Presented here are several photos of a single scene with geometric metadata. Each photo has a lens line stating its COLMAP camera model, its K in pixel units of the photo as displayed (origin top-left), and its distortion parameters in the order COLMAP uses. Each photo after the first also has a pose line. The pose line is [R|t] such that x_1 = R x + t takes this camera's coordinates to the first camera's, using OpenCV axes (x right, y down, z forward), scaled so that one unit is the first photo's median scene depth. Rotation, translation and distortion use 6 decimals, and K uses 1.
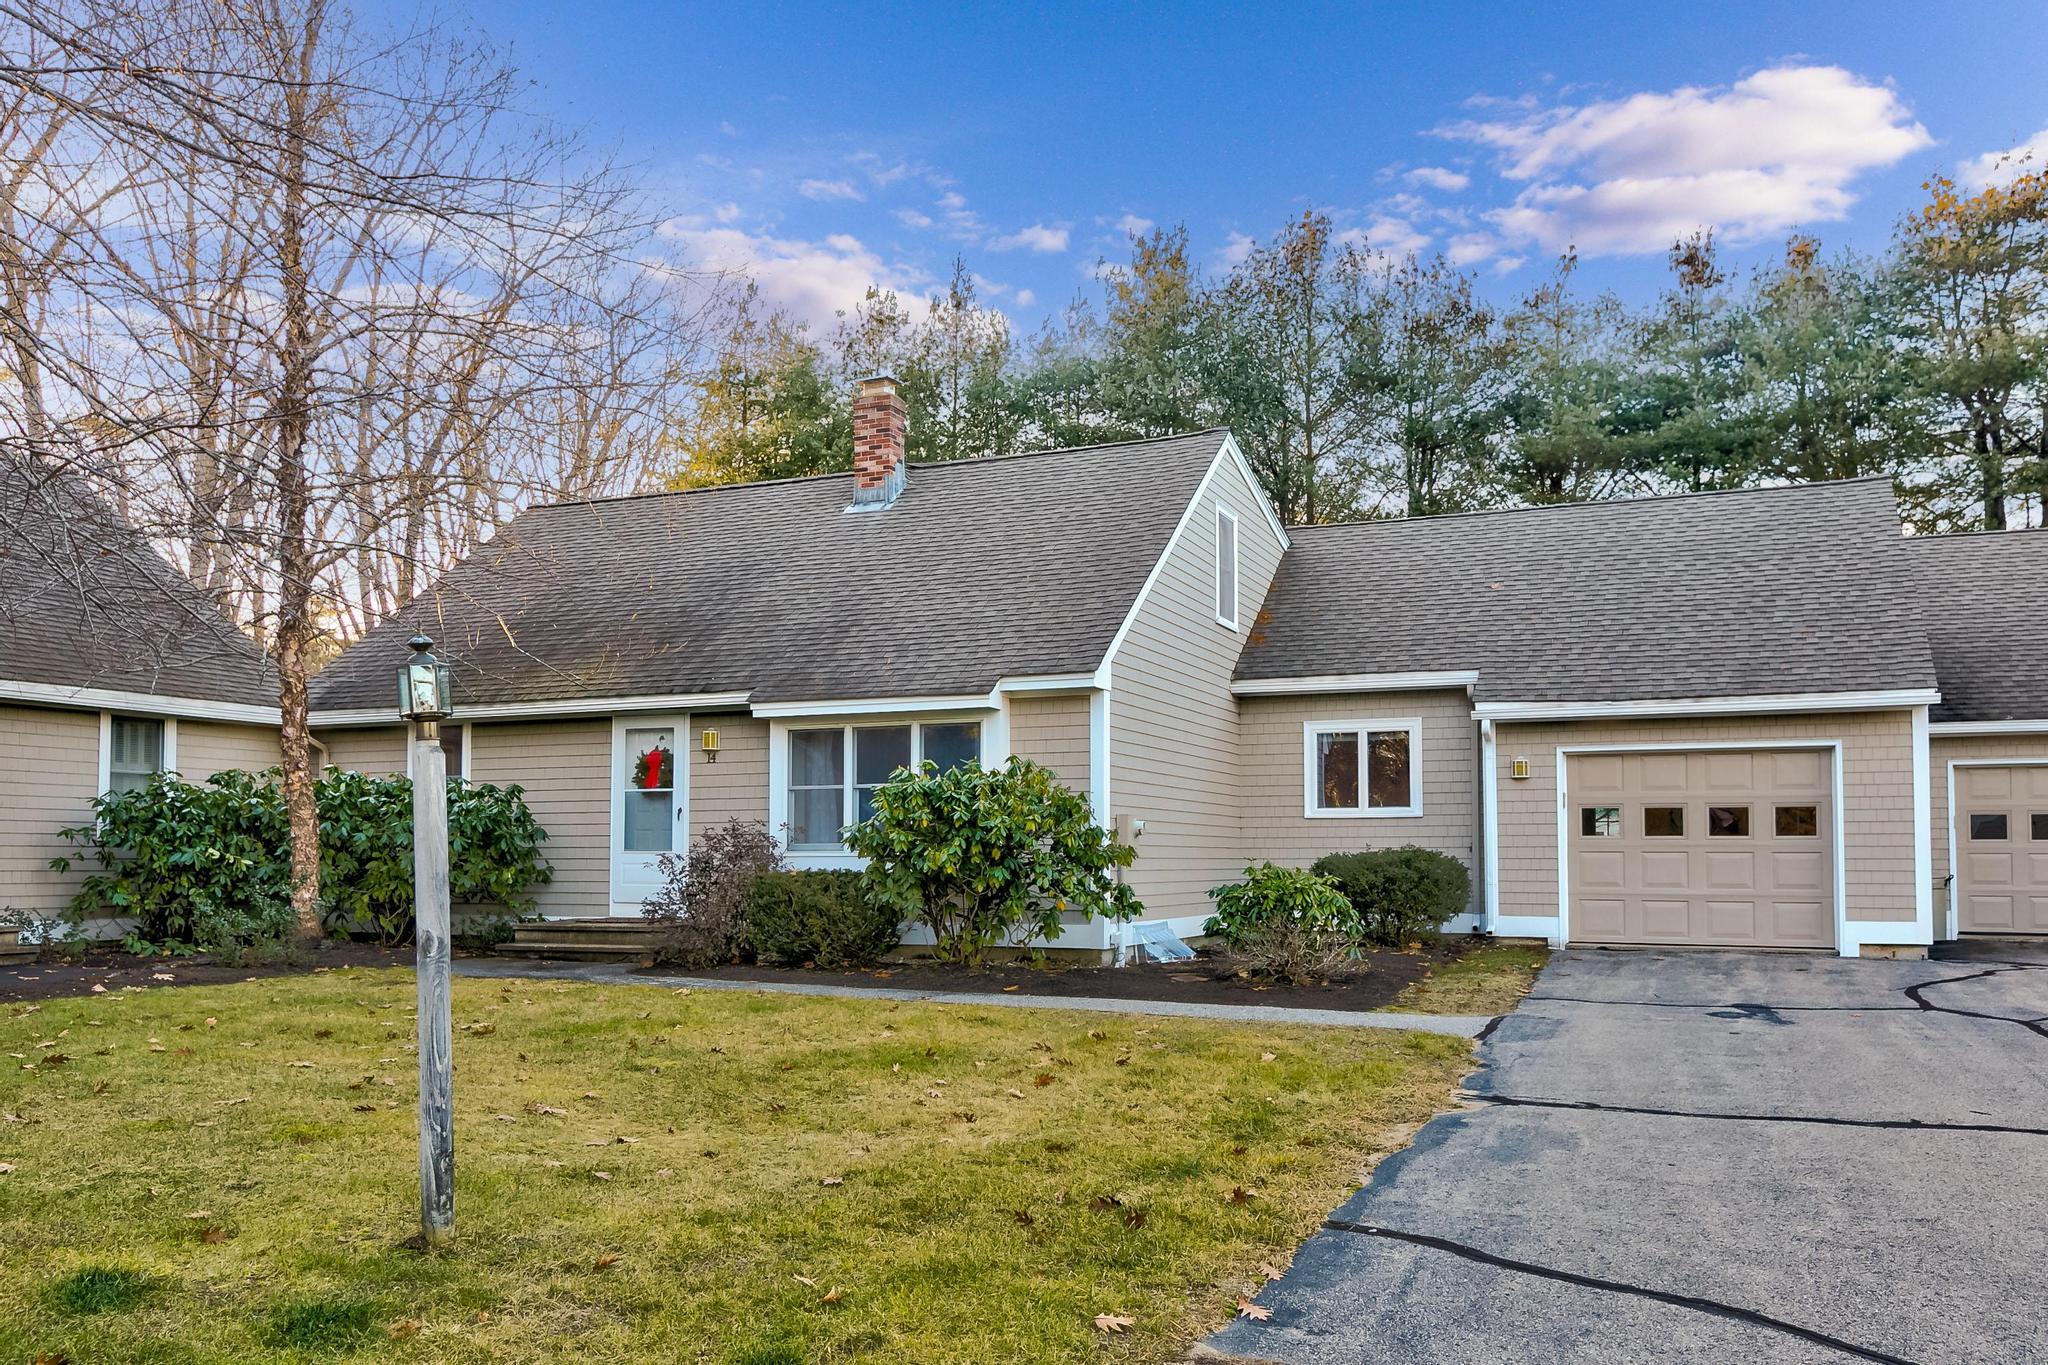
lens RADIAL K [[1546.3, 0, 1020.4], [0, 1546.3, 790.1], [0, 0, 1]] dist [0.008492, 0.001434]
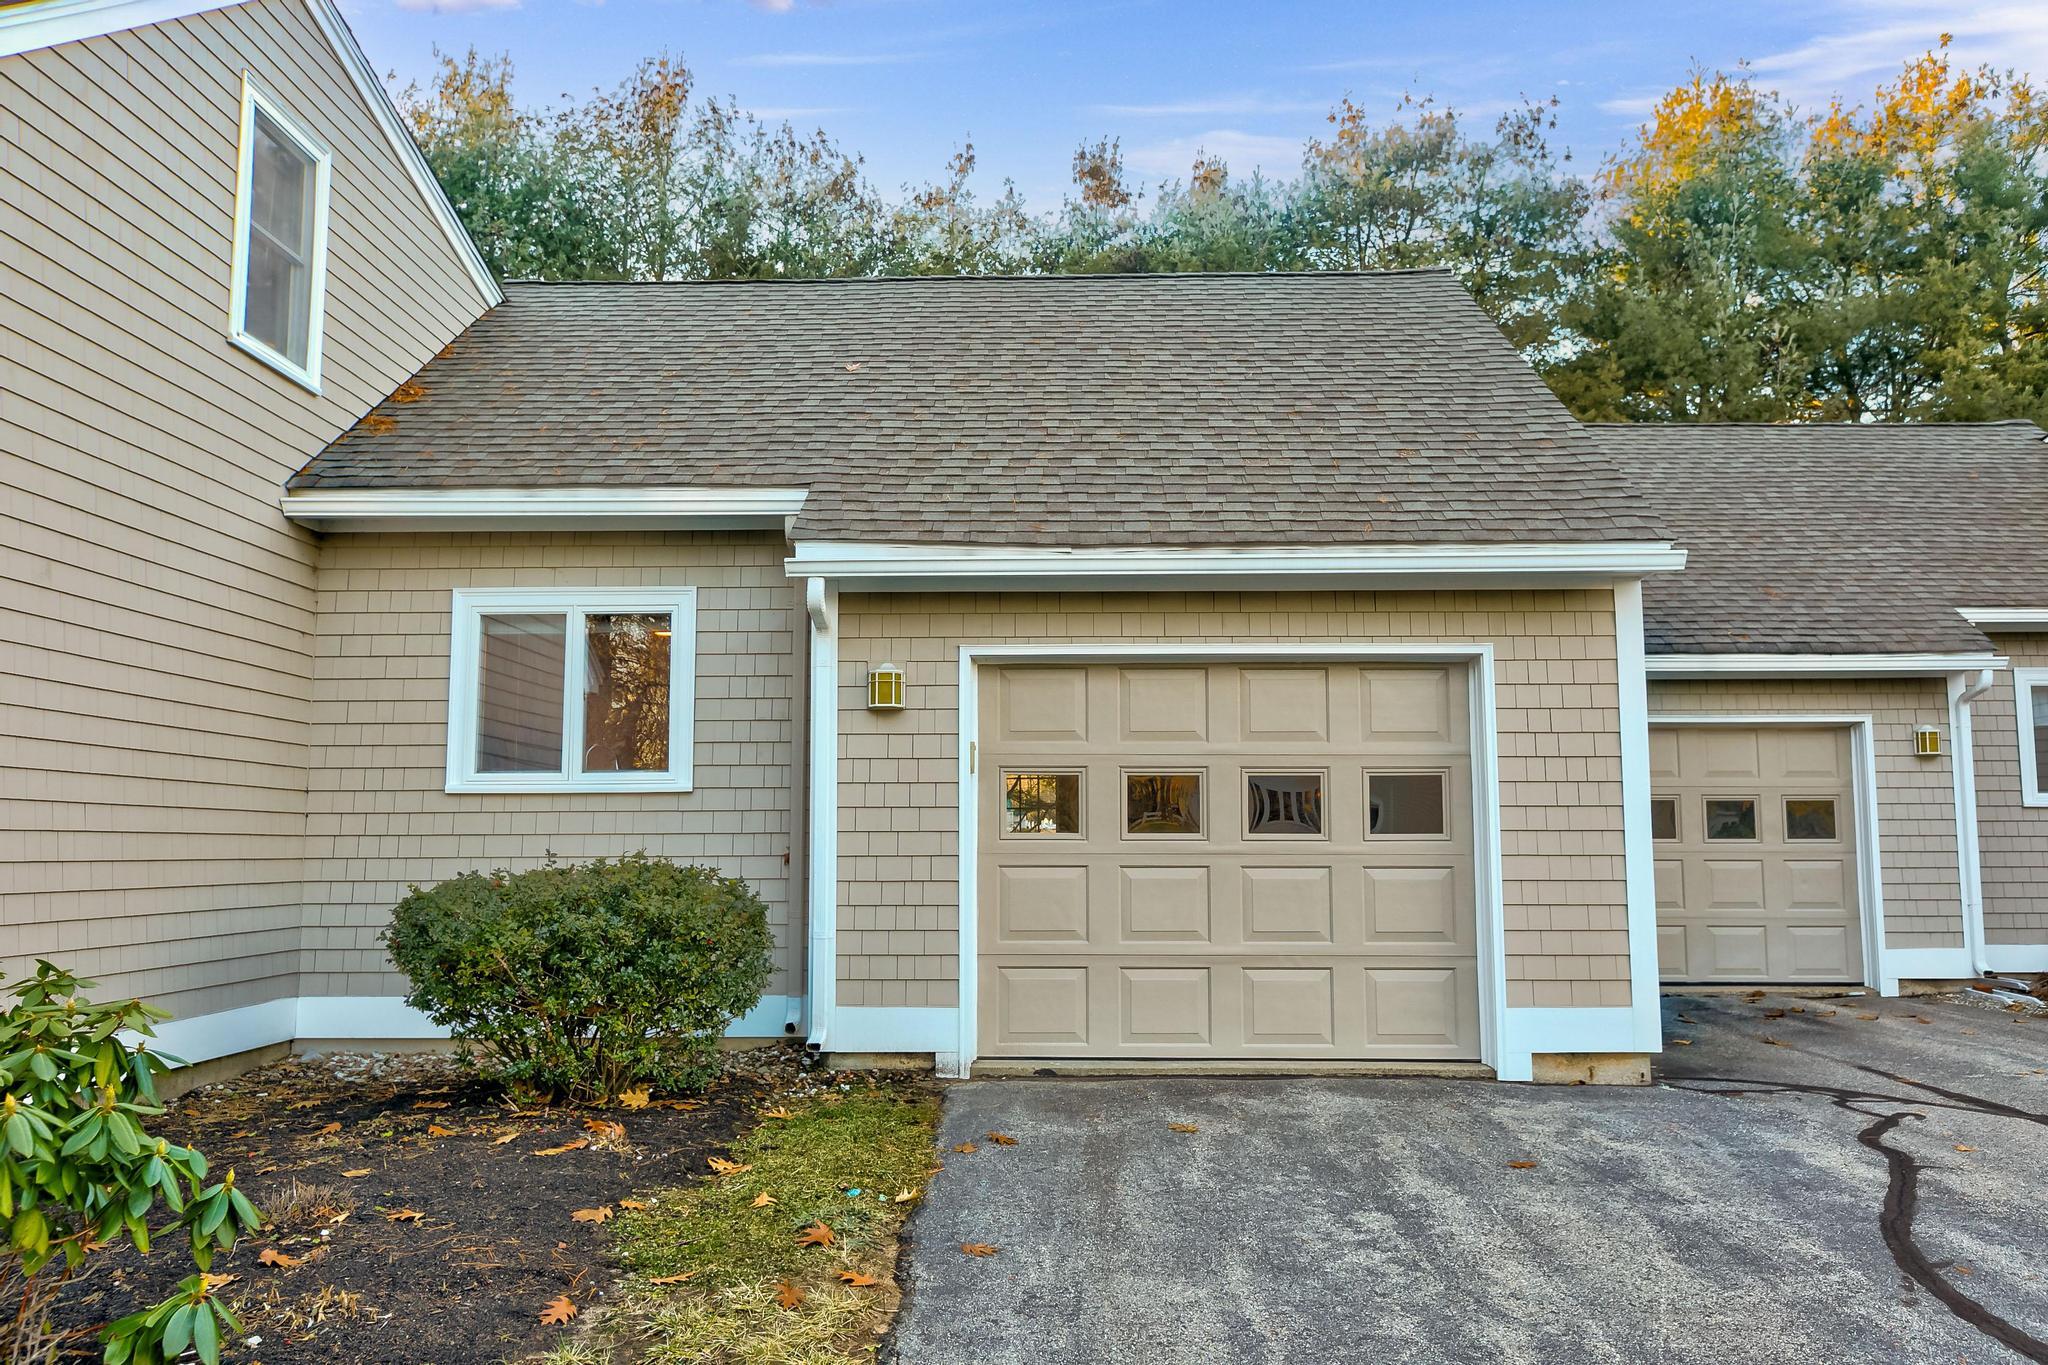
lens RADIAL K [[1546.3, 0, 1025.4], [0, 1546.3, 682.7], [0, 0, 1]] dist [0.008492, 0.001434]
pose [[0.924922, 0.037434, 0.378310, 0.178608], [-0.013515, 0.997749, -0.065686, 0.013895], [-0.379917, 0.055642, 0.923346, 0.533141]]
